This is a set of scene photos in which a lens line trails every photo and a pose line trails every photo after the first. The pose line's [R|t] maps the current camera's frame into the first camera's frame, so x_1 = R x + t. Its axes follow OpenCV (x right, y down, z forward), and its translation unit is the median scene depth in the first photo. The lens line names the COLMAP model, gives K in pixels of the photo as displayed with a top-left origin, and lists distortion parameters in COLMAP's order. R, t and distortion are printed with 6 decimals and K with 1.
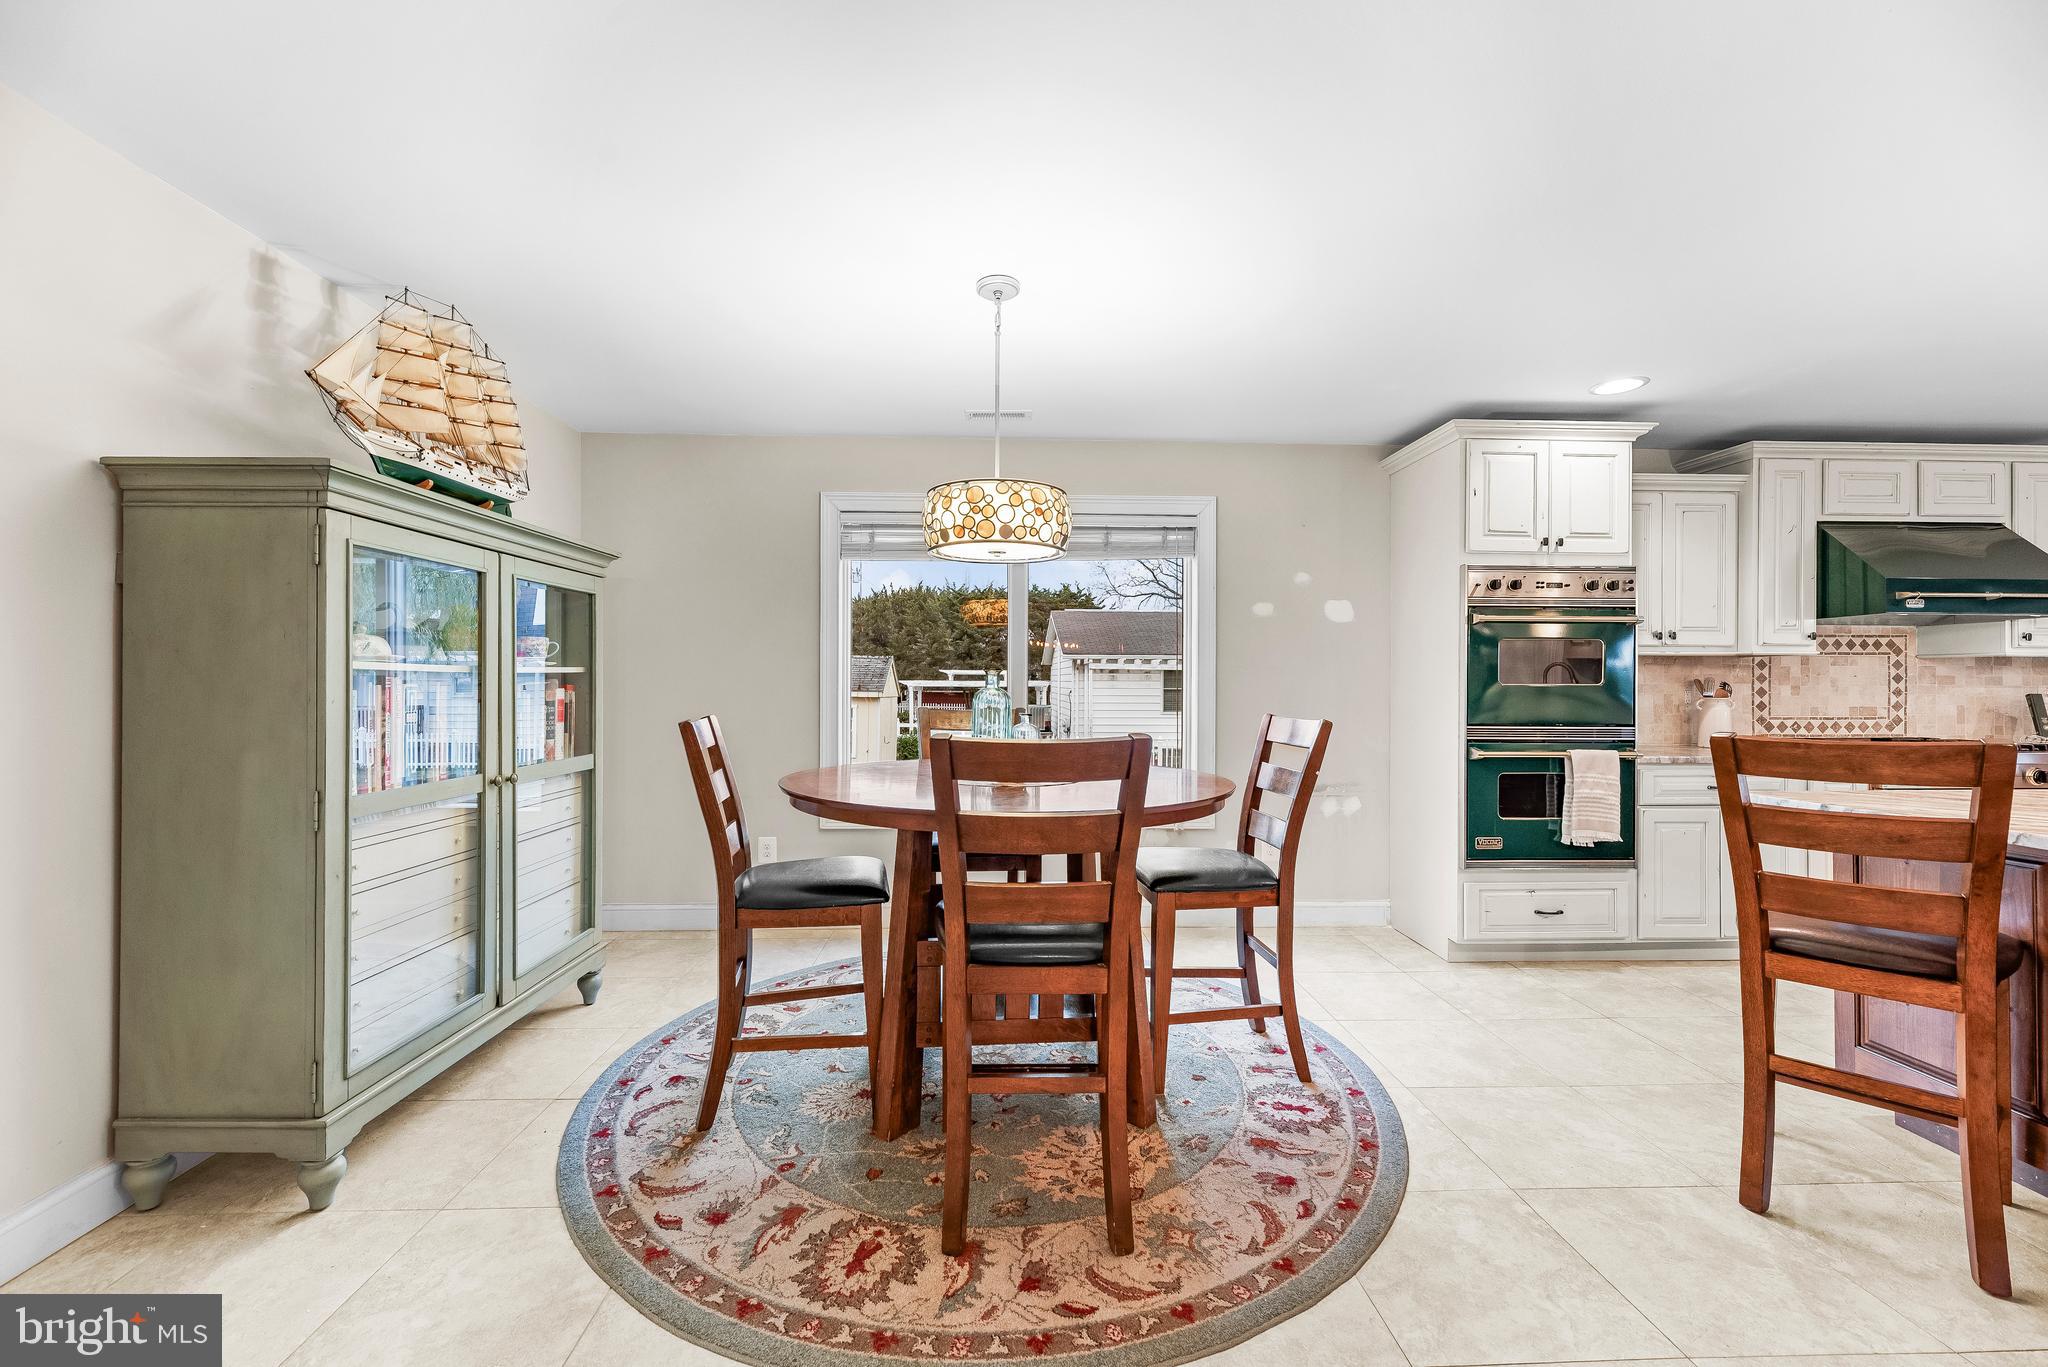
lens RADIAL K [[825.9, 0, 1012.8], [0, 825.9, 682.2], [0, 0, 1]] dist [0.000176, -0.000109]
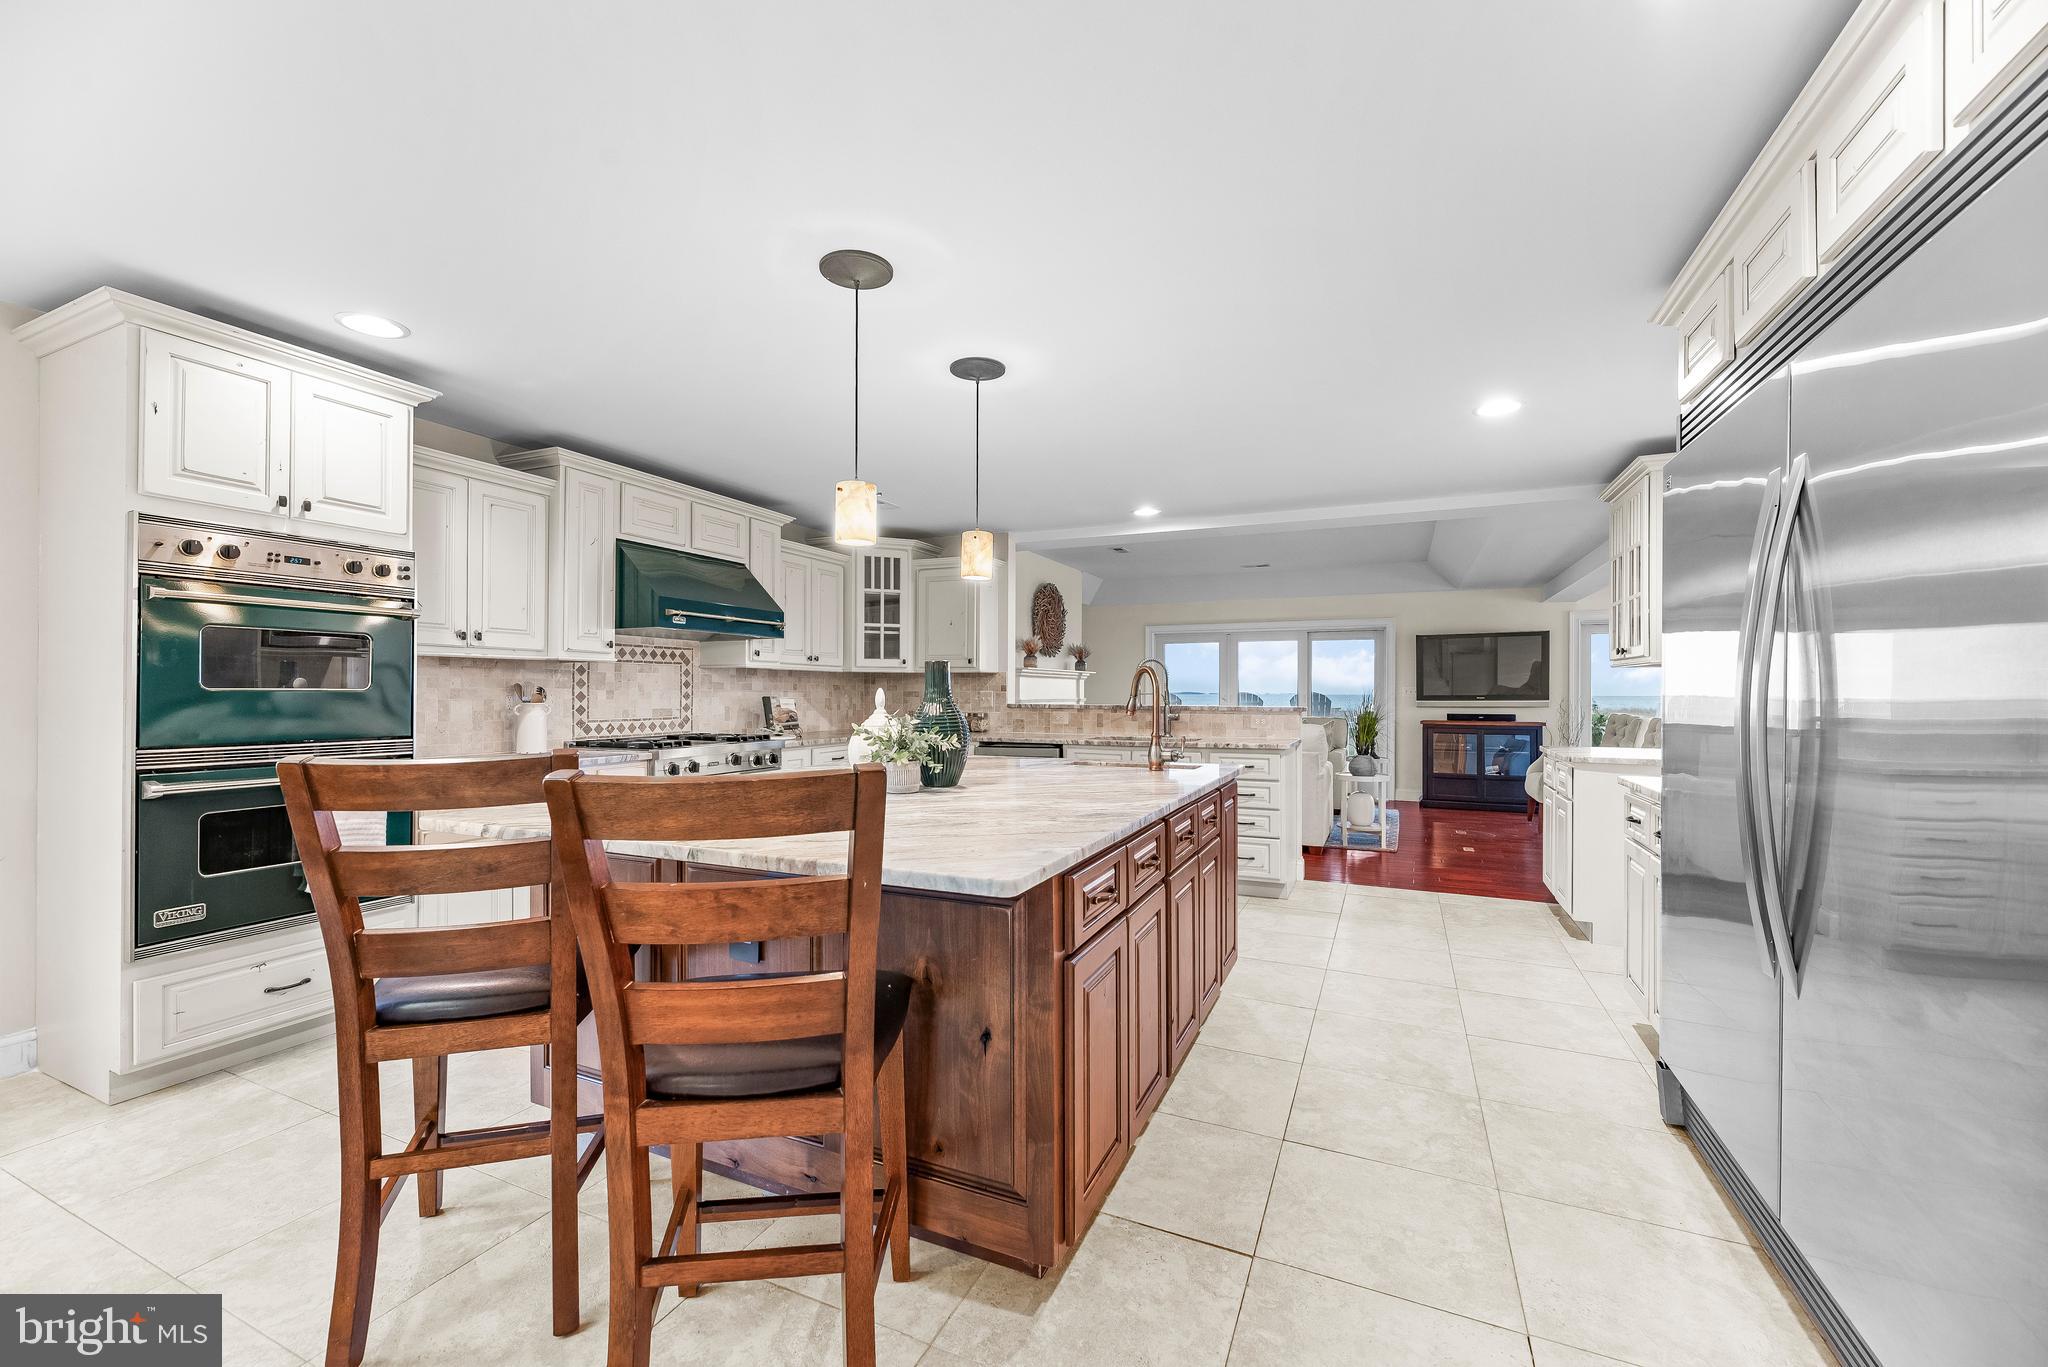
lens RADIAL K [[825.9, 0, 1014.7], [0, 825.9, 688.5], [0, 0, 1]] dist [0.000176, -0.000109]
pose [[0.449347, 0.002406, 0.893354, 0.247311], [-0.005482, 0.999985, 0.000064, -0.001468], [-0.893340, -0.004926, 0.449354, 0.050341]]
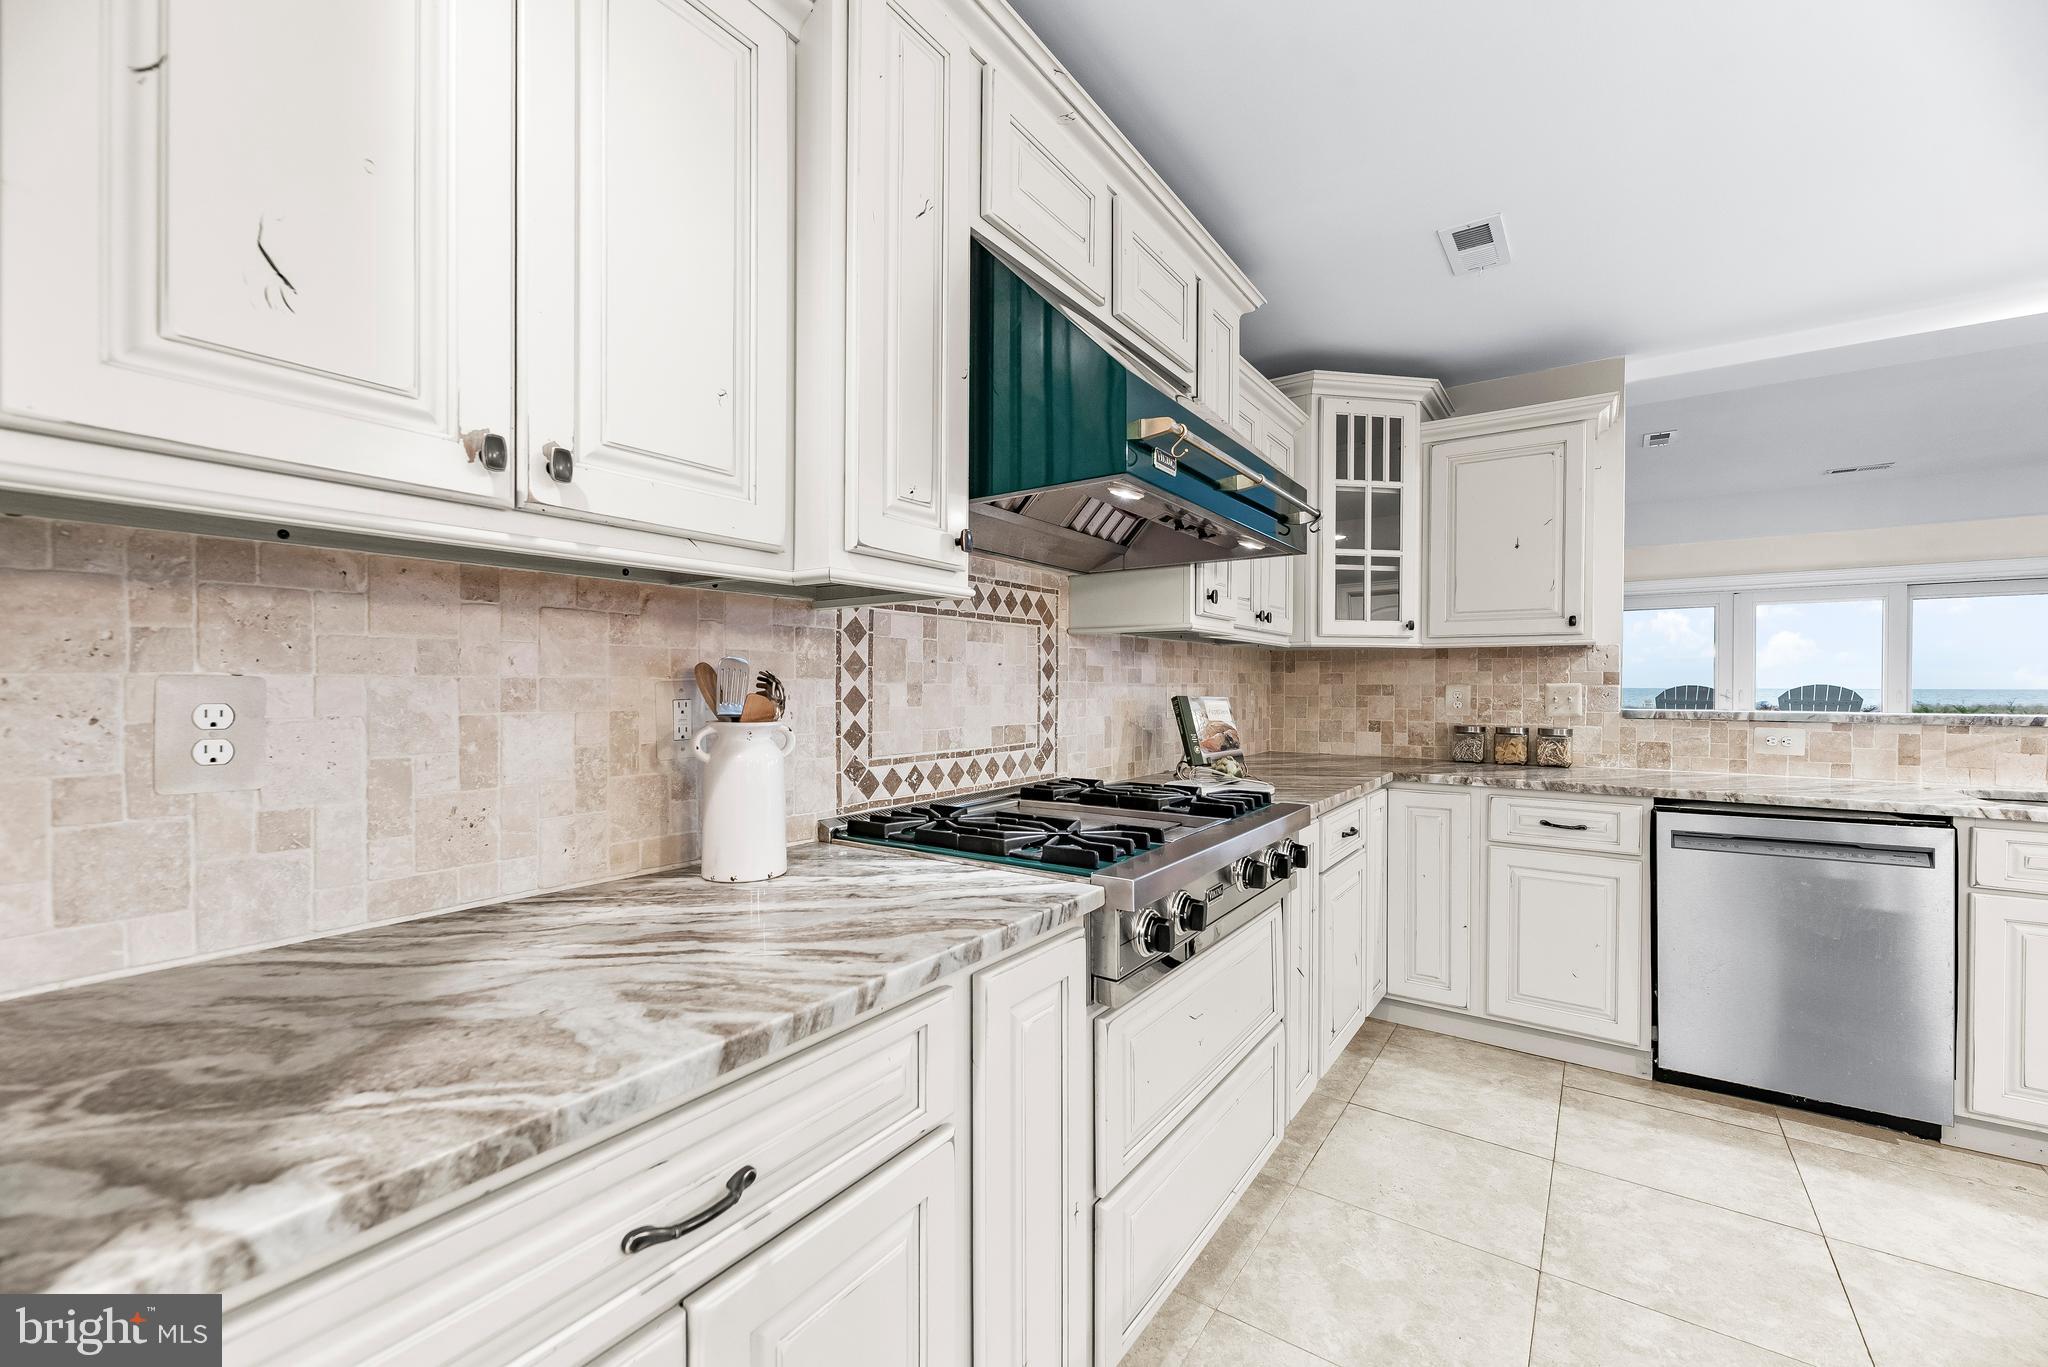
lens RADIAL K [[825.9, 0, 1015.7], [0, 825.9, 695.4], [0, 0, 1]] dist [0.000176, -0.000109]
pose [[0.603936, -0.011954, 0.796943, 0.702412], [-0.003203, 0.999843, 0.017425, 0.002871], [-0.797026, -0.013076, 0.603803, 0.770767]]
